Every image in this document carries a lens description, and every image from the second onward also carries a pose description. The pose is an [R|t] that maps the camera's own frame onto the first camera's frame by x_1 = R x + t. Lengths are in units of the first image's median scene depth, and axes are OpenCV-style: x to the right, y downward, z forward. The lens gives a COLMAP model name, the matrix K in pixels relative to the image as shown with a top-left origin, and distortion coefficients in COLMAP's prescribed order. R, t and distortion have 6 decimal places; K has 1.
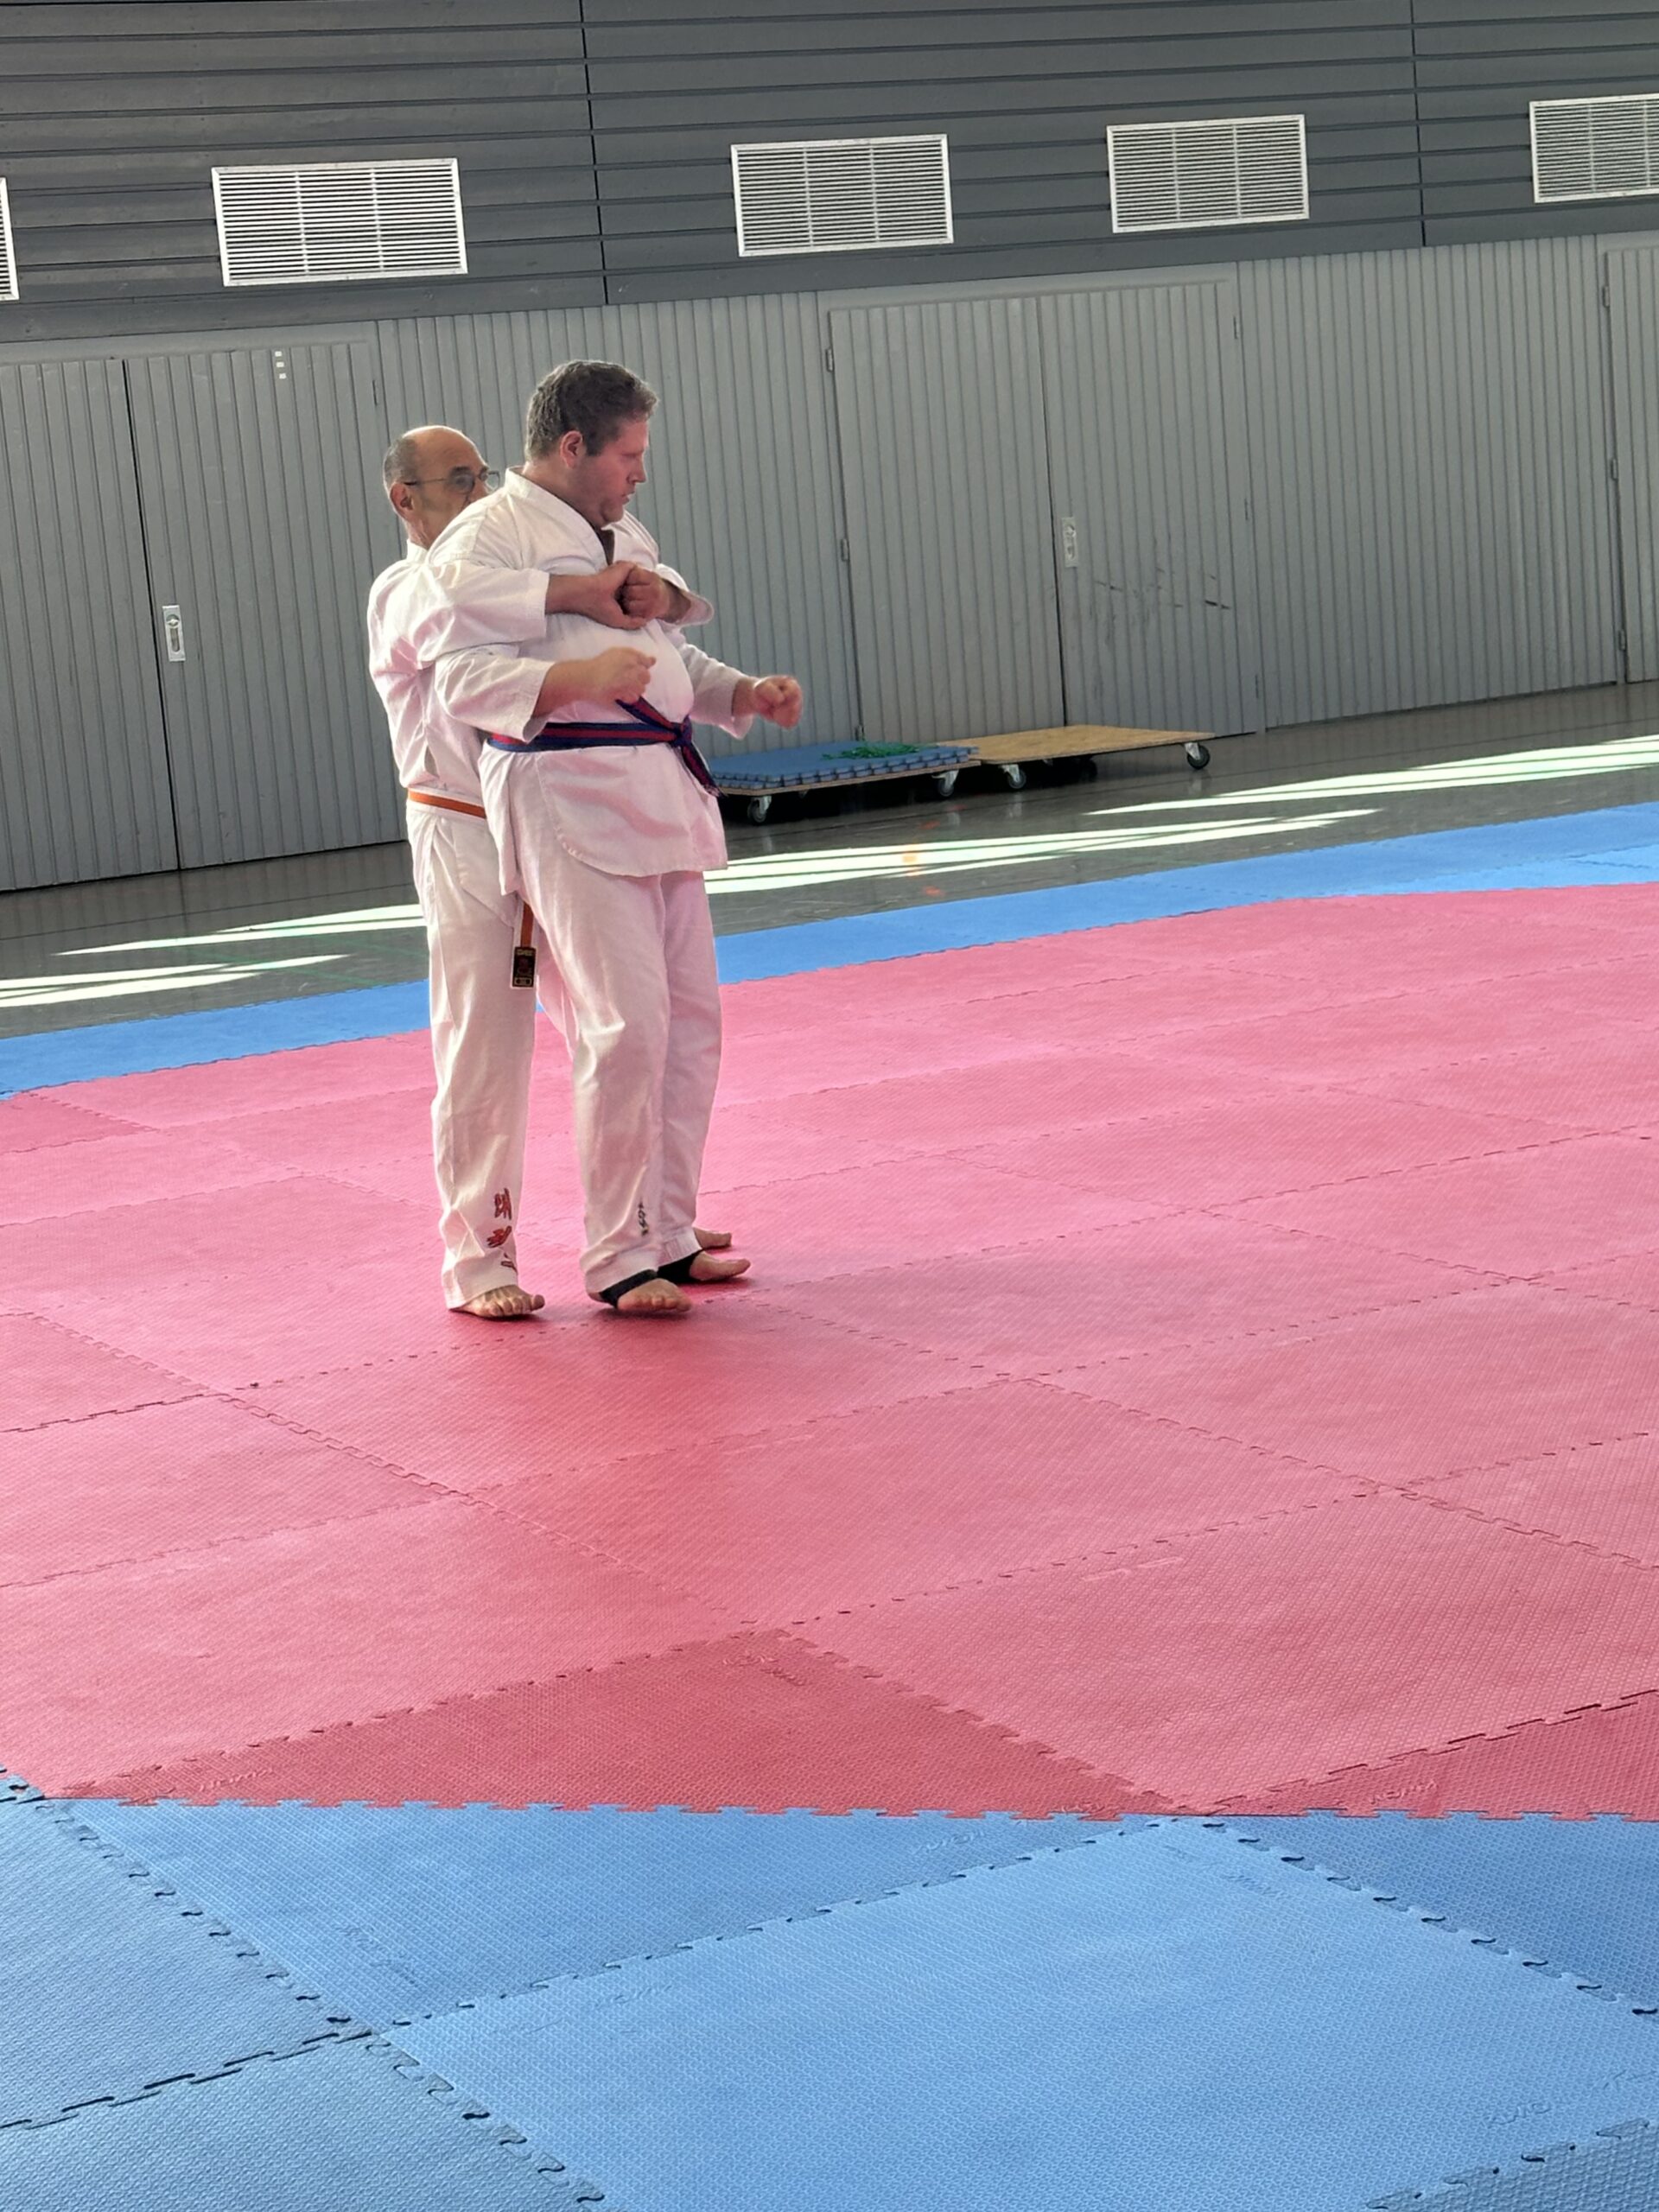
lens RADIAL K [[4308.2, 0, 837.6], [0, 4308.2, 1095.6], [0, 0, 1]] dist [0.133769, 0.000000]
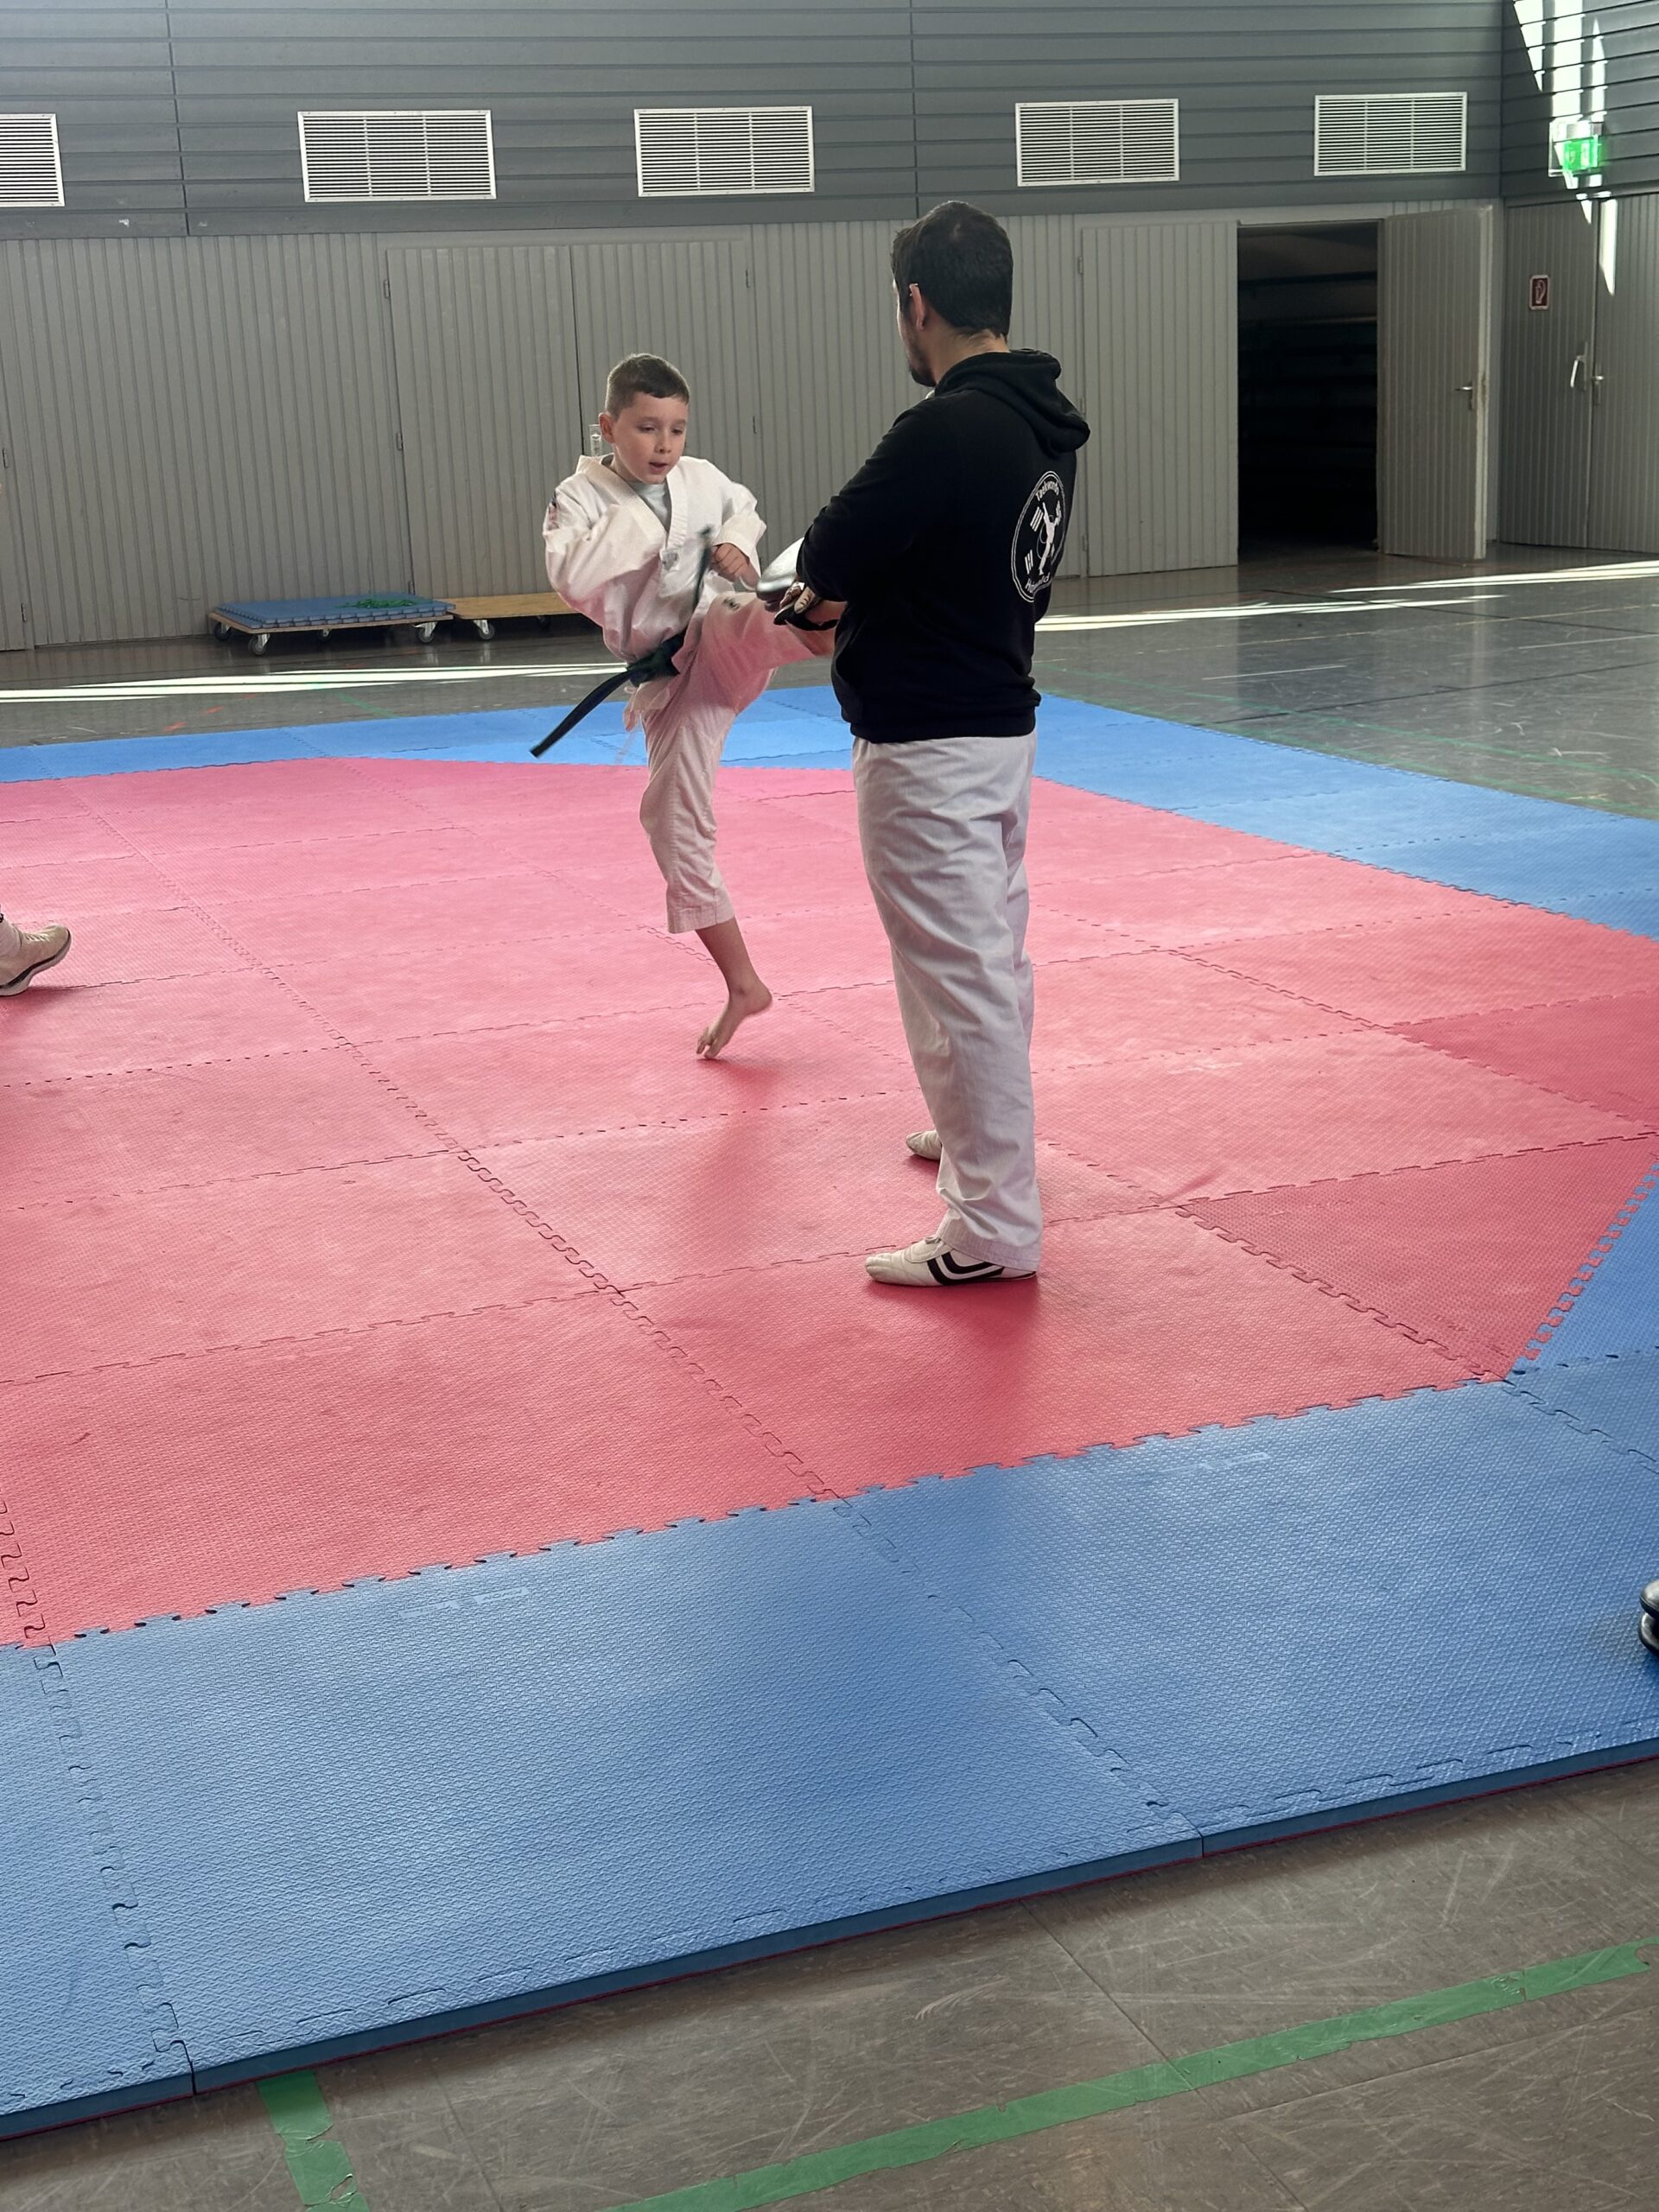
lens RADIAL K [[2968.6, 0, 833.1], [0, 2968.6, 1111.8], [0, 0, 1]] dist [0.086844, 0.000000]
pose [[0.991745, 0.072570, -0.105718, 0.322419], [-0.060391, 0.991624, 0.114167, -0.050518], [0.113118, -0.106840, 0.987821, 0.152043]]
